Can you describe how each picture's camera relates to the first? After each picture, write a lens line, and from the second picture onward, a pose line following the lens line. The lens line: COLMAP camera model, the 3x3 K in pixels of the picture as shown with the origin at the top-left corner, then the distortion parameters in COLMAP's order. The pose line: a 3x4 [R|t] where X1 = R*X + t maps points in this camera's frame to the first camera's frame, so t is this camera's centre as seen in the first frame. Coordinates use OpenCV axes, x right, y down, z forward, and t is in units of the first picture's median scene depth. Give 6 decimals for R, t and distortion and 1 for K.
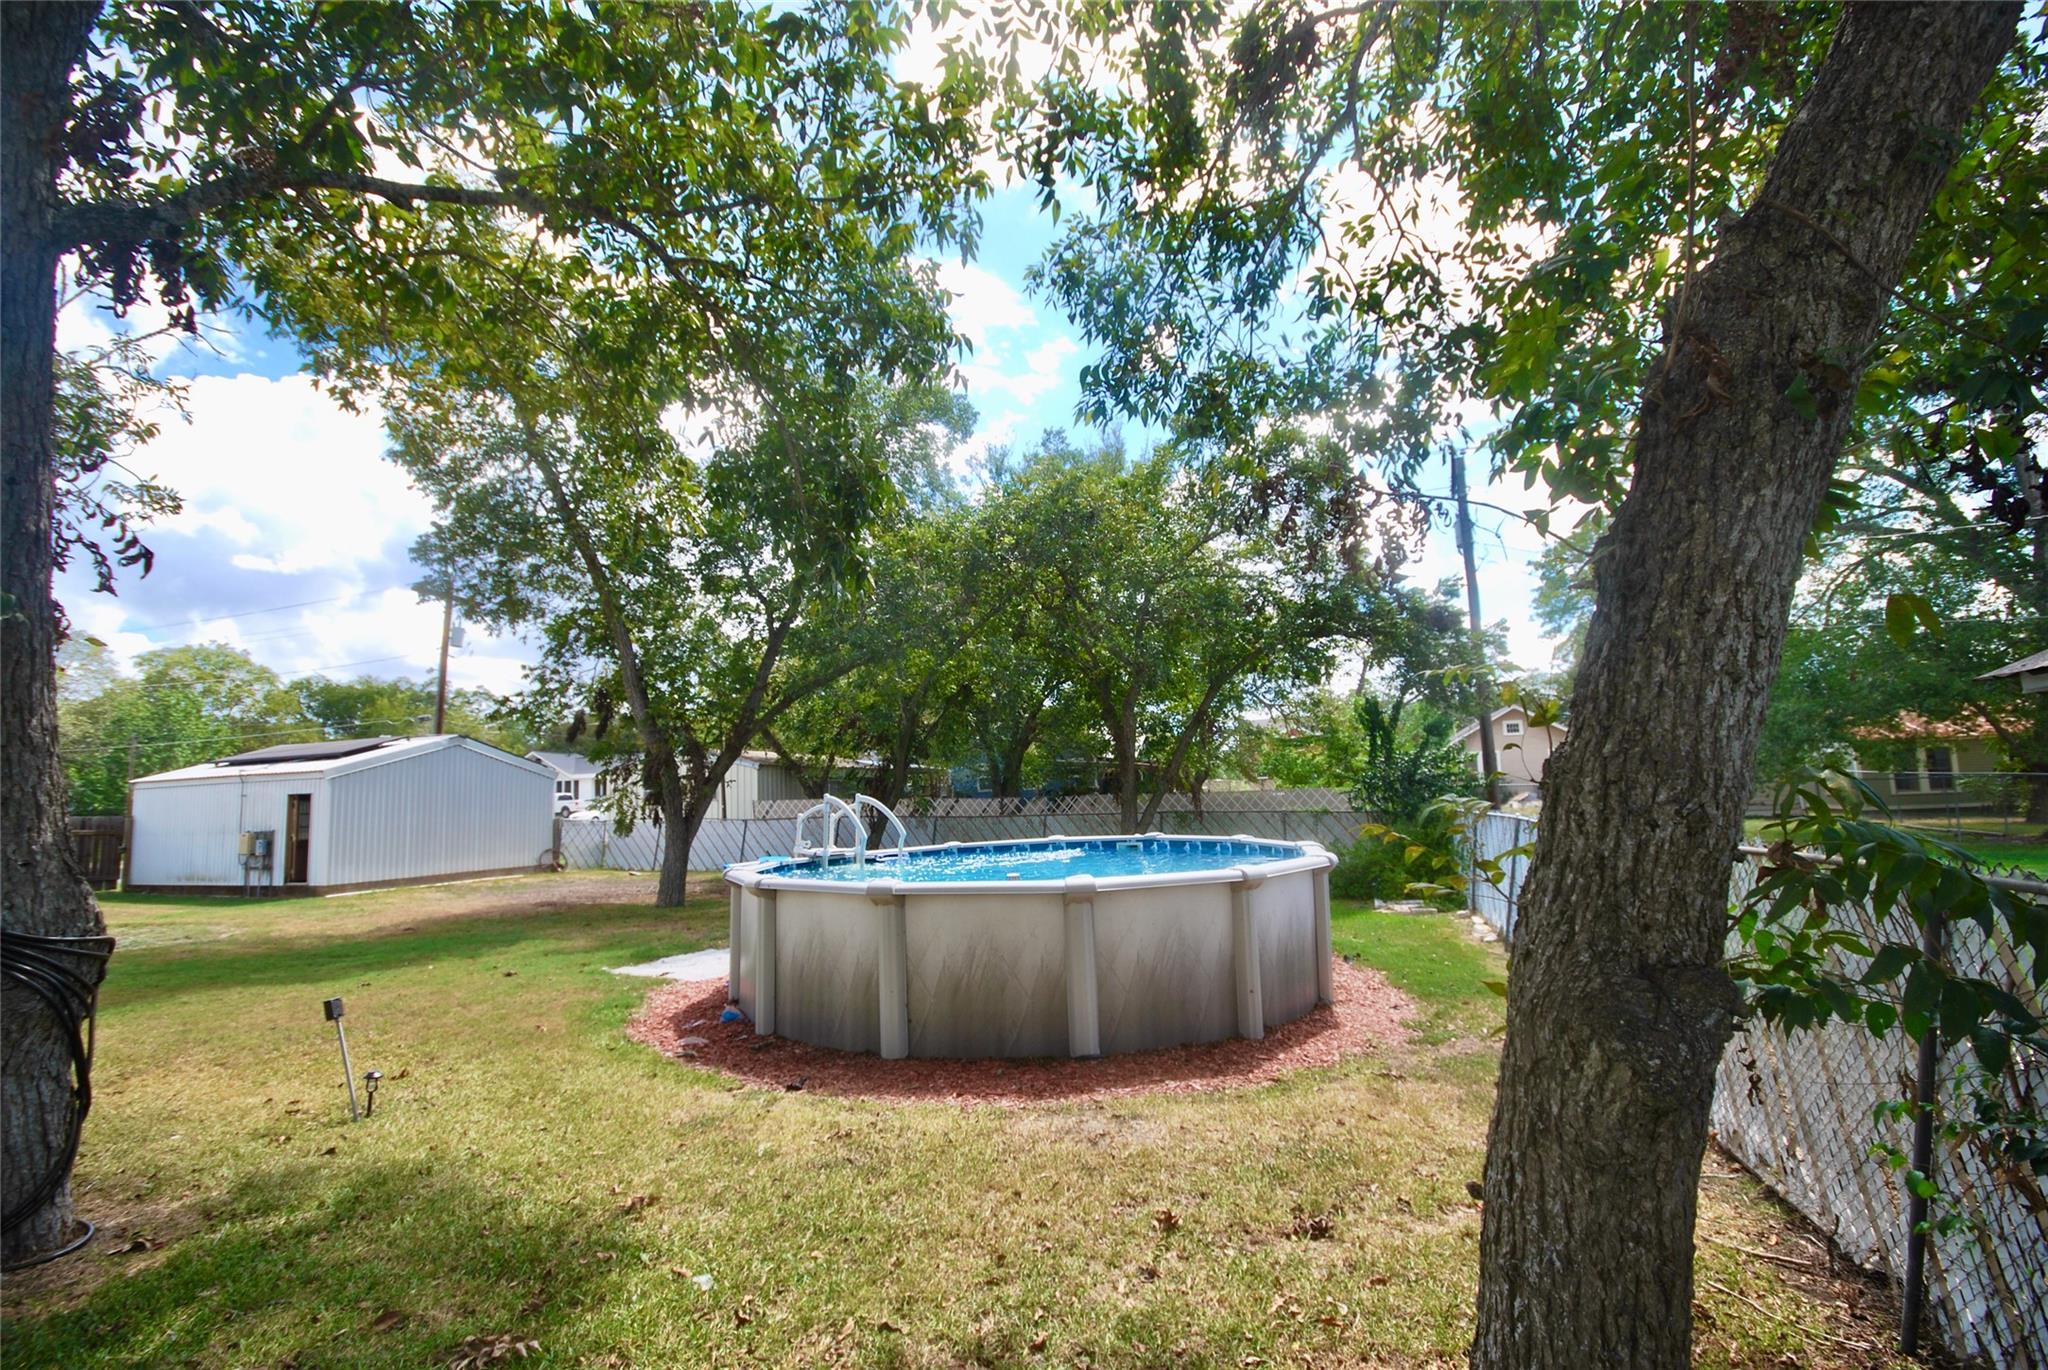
lens RADIAL K [[904.0, 0, 1017.3], [0, 904.0, 701.4], [0, 0, 1]] dist [-0.000864, -0.000038]
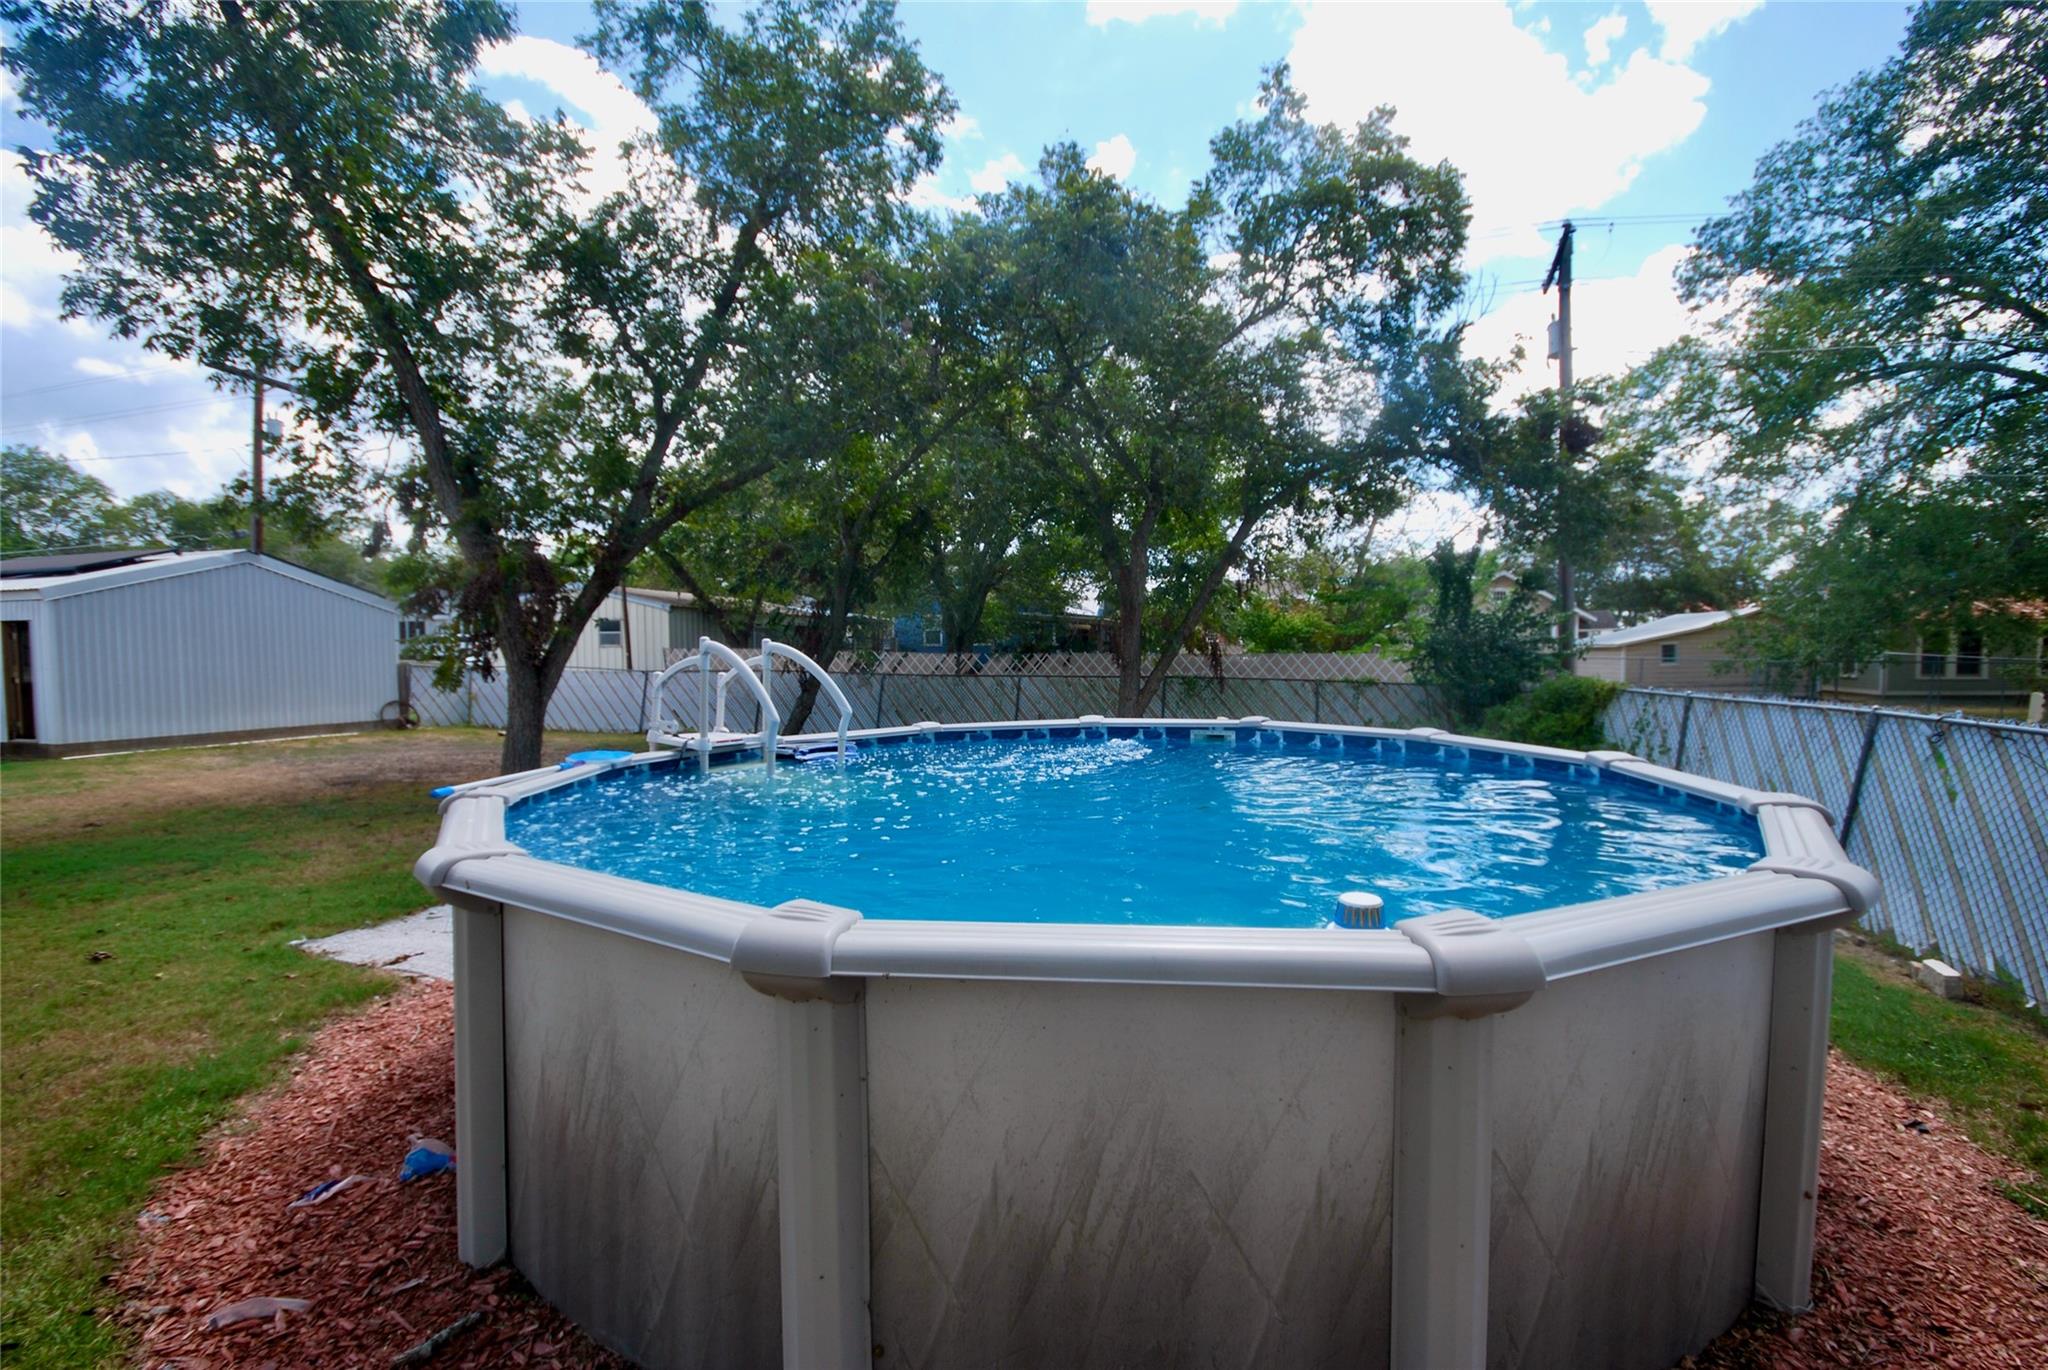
lens RADIAL K [[904.0, 0, 1017.3], [0, 904.0, 701.4], [0, 0, 1]] dist [-0.000864, -0.000038]
pose [[0.997246, 0.025542, 0.069623, -0.029487], [-0.036181, 0.987077, 0.156110, 0.023647], [-0.064736, -0.158199, 0.985283, 0.218116]]
